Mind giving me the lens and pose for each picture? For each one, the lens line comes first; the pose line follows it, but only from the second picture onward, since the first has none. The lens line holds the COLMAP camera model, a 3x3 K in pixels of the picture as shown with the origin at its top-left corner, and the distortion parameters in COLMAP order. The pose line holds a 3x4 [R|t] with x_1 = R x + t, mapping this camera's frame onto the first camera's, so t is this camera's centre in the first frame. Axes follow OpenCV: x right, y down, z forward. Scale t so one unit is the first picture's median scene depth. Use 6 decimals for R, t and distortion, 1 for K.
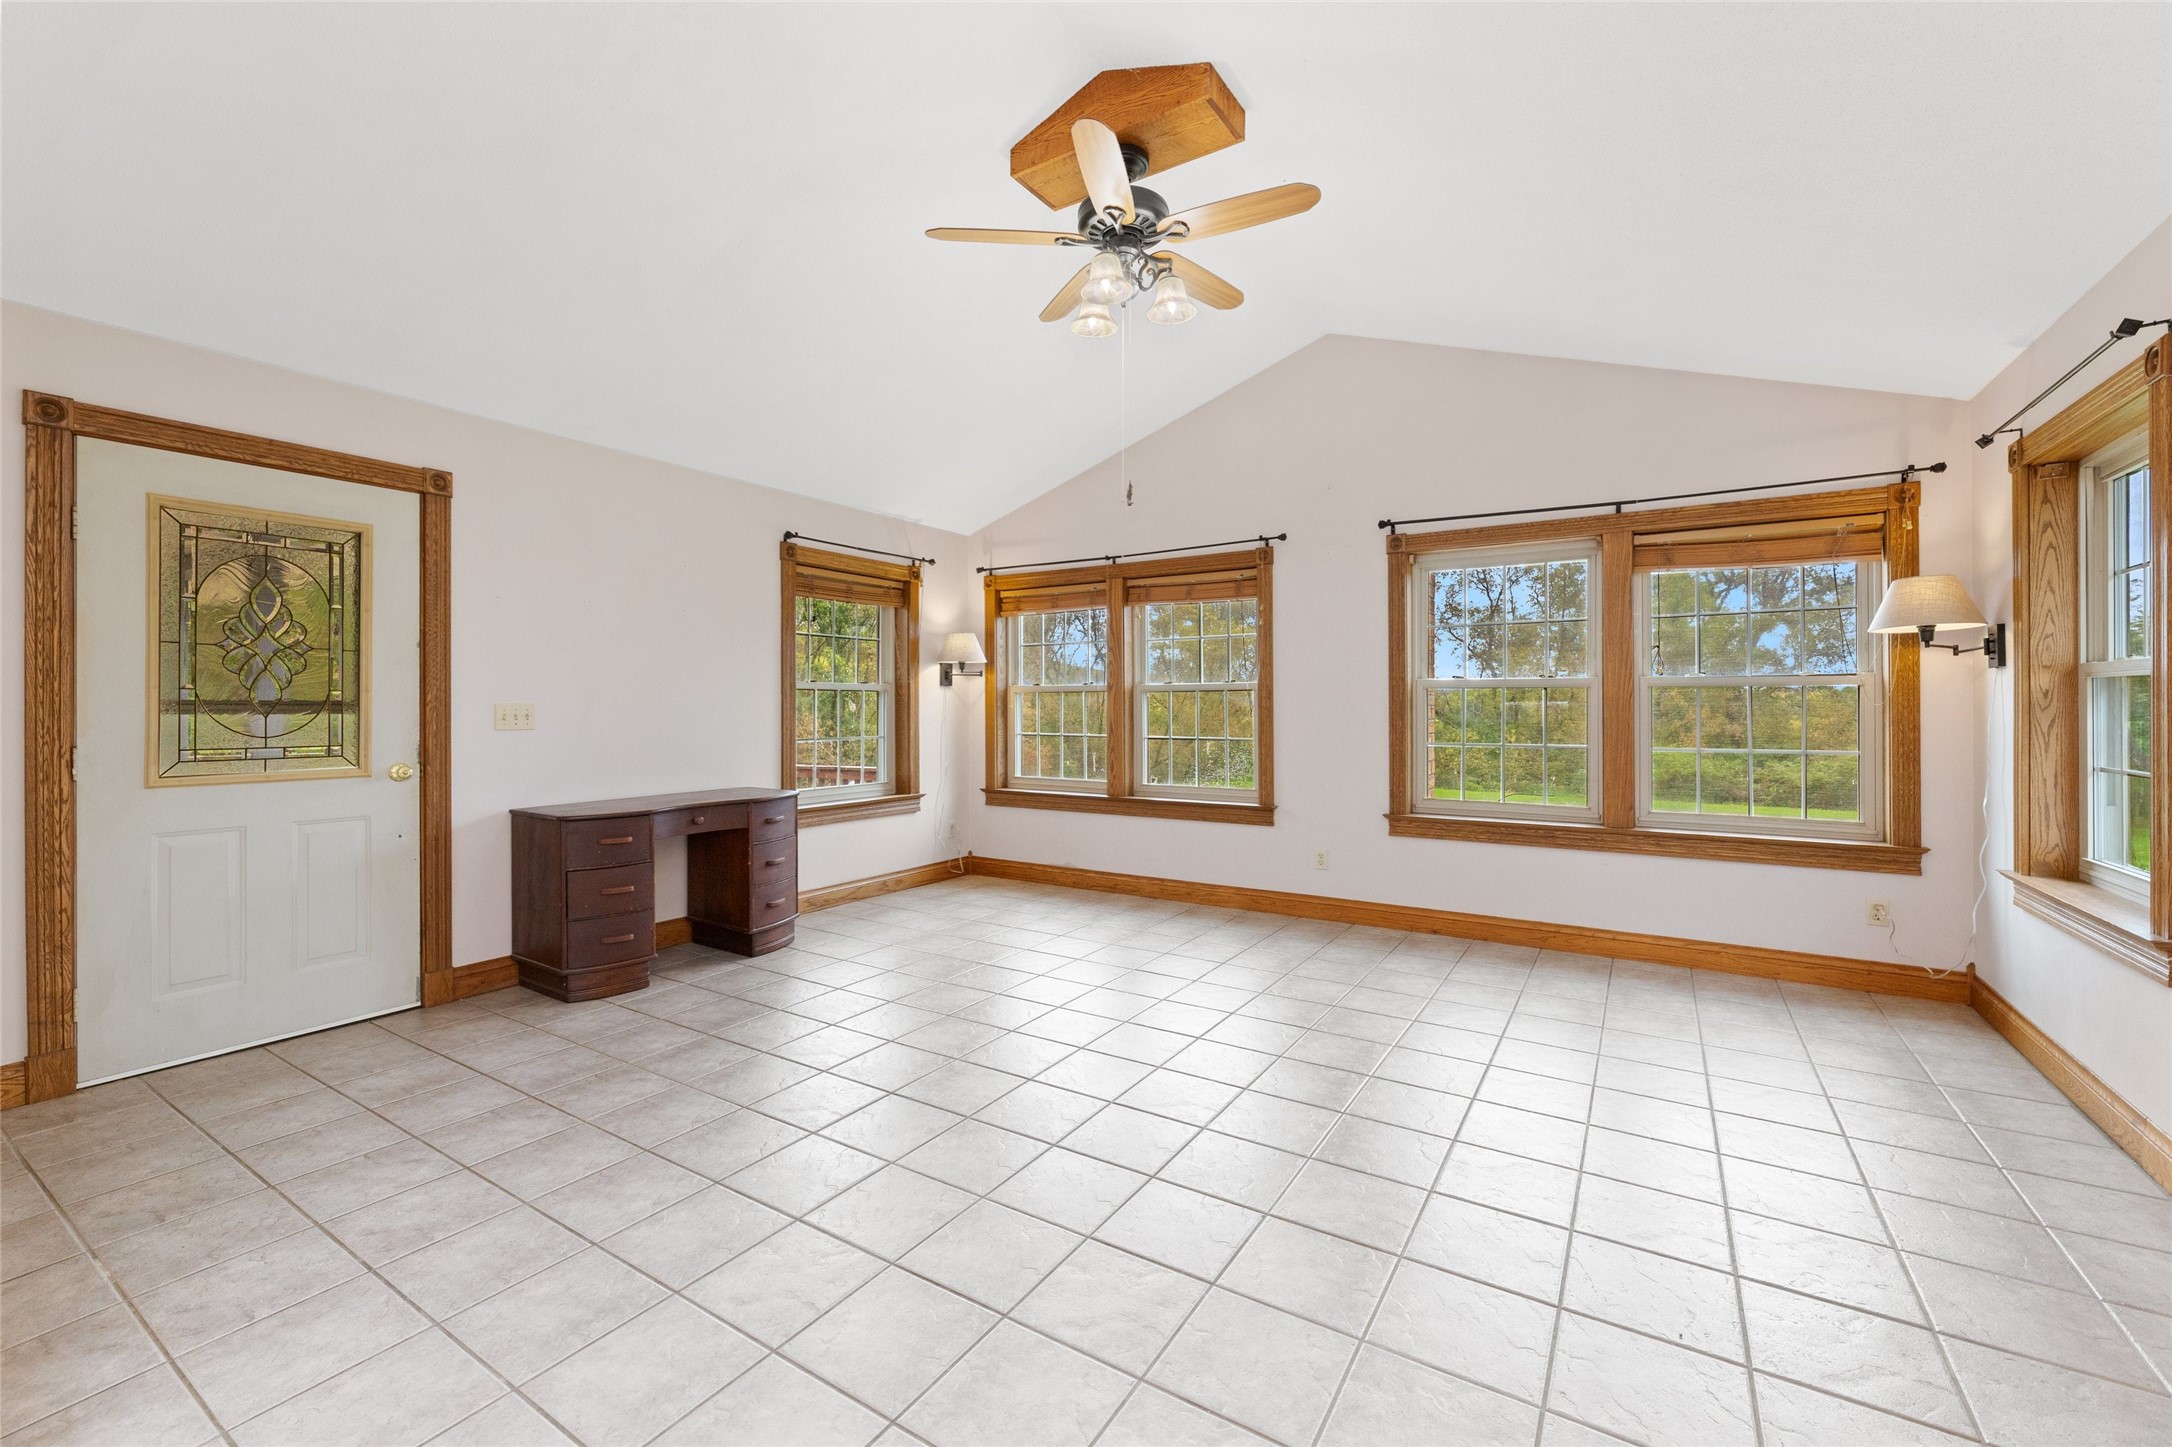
lens RADIAL K [[889.4, 0, 1074.8], [0, 889.4, 706.8], [0, 0, 1]] dist [0.000776, 0.000218]
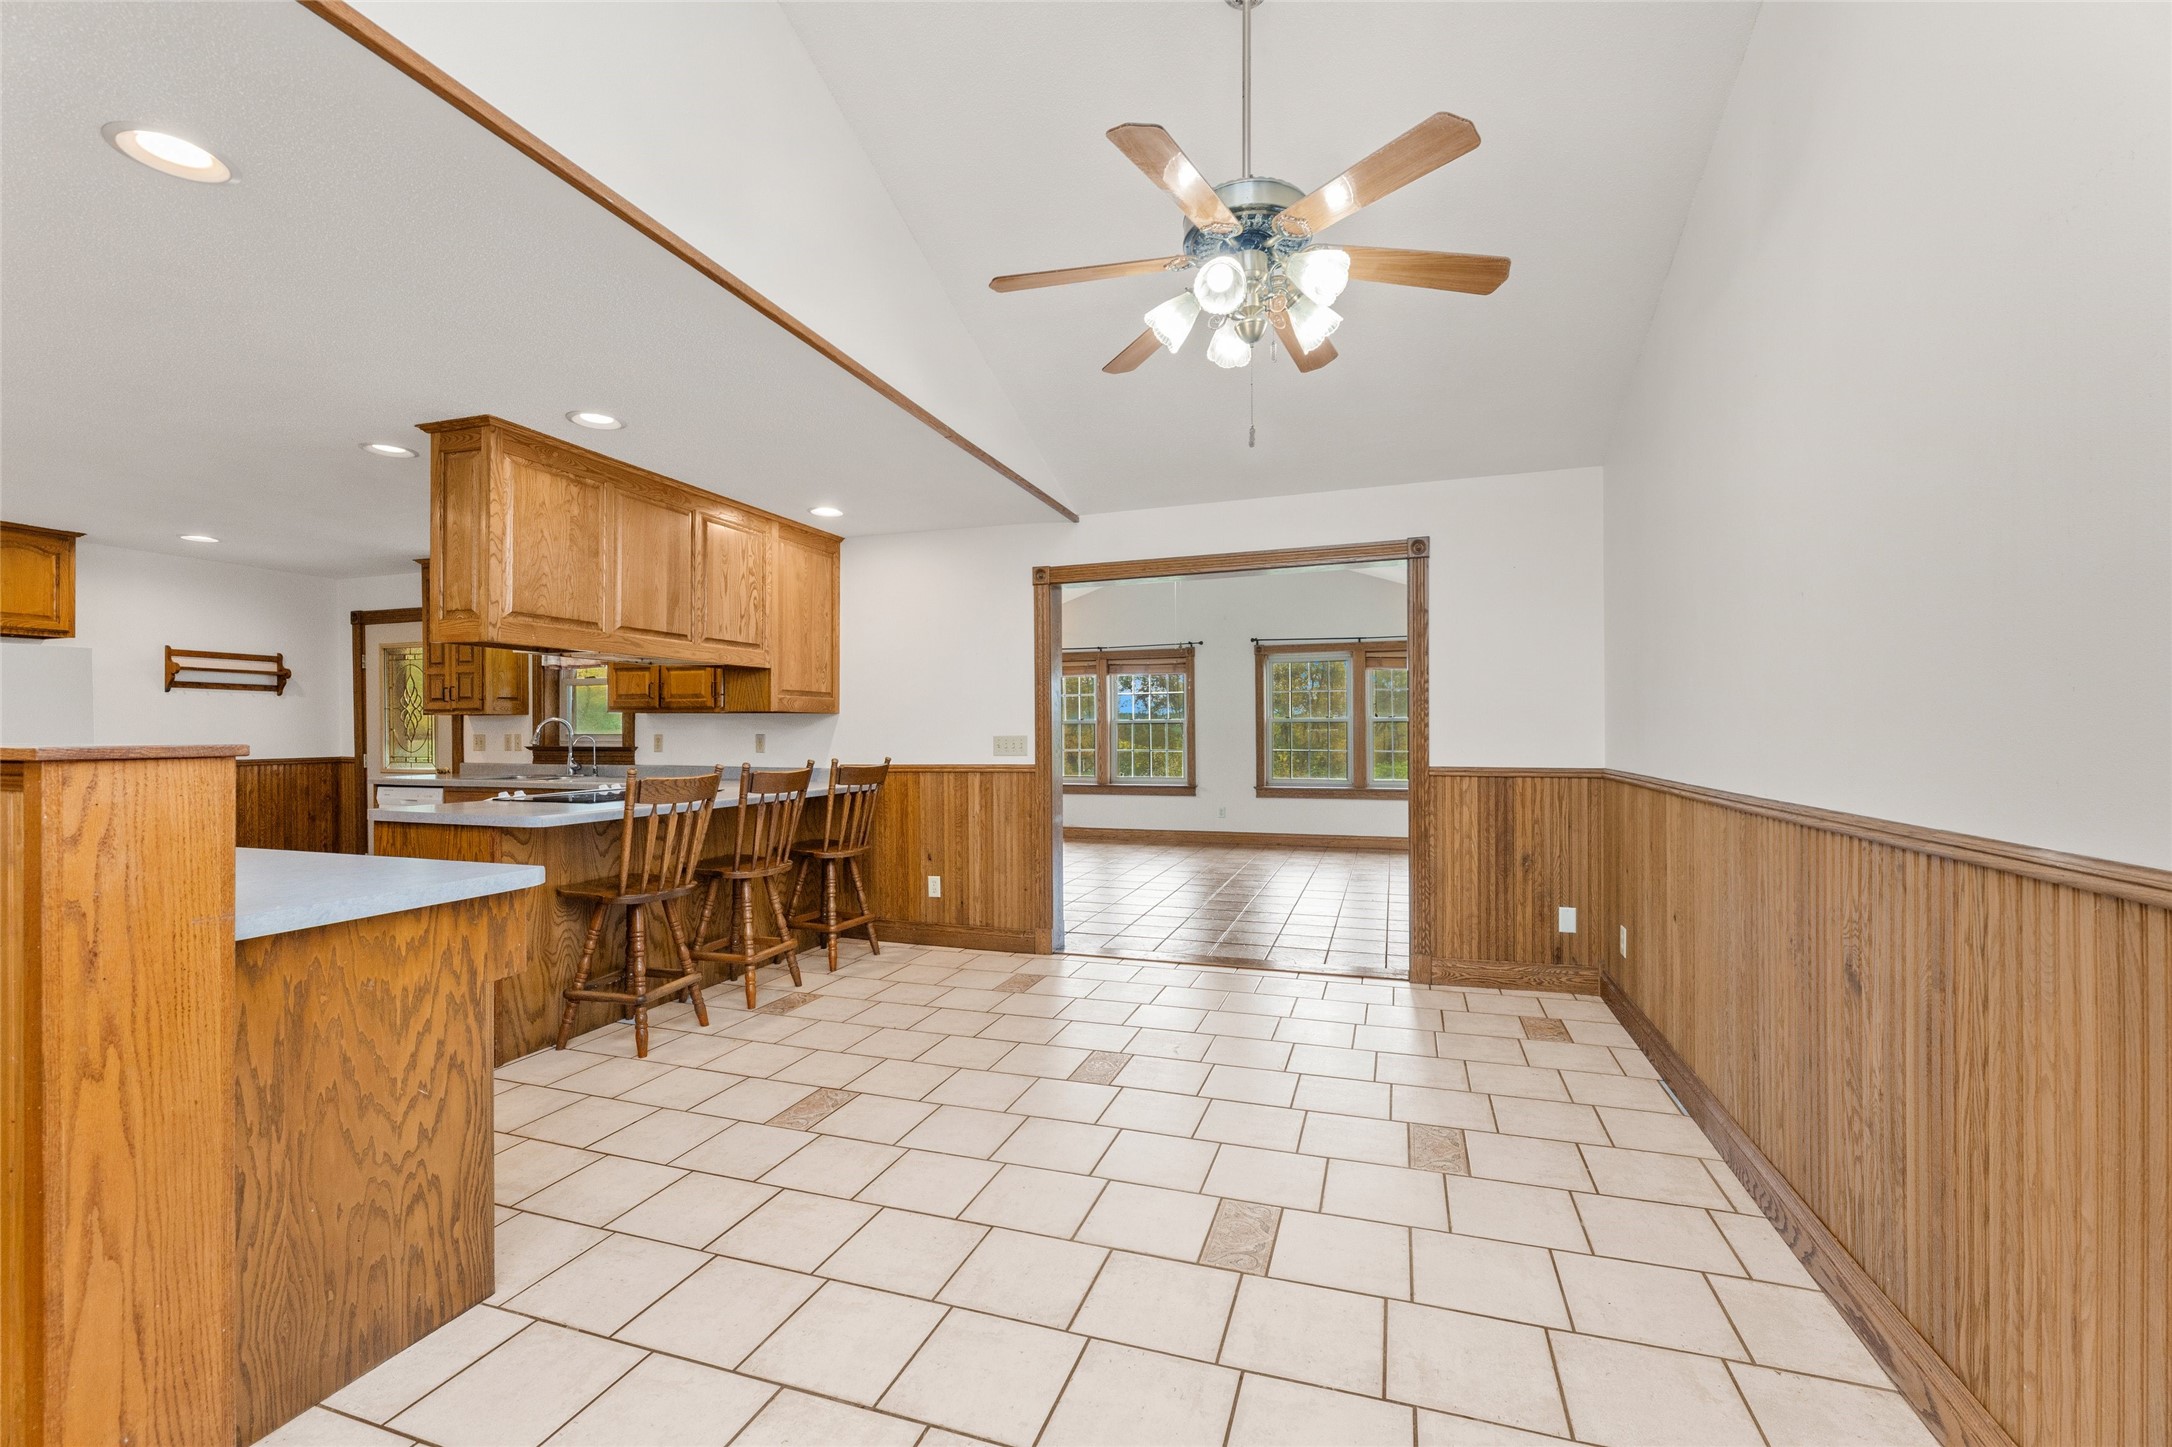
lens RADIAL K [[889.4, 0, 1095.7], [0, 889.4, 732.3], [0, 0, 1]] dist [0.000776, 0.000218]
pose [[0.967874, -0.000127, 0.251434, -0.457153], [0.001887, 0.999975, -0.006760, 0.011607], [-0.251427, 0.007017, 0.967851, -0.770449]]
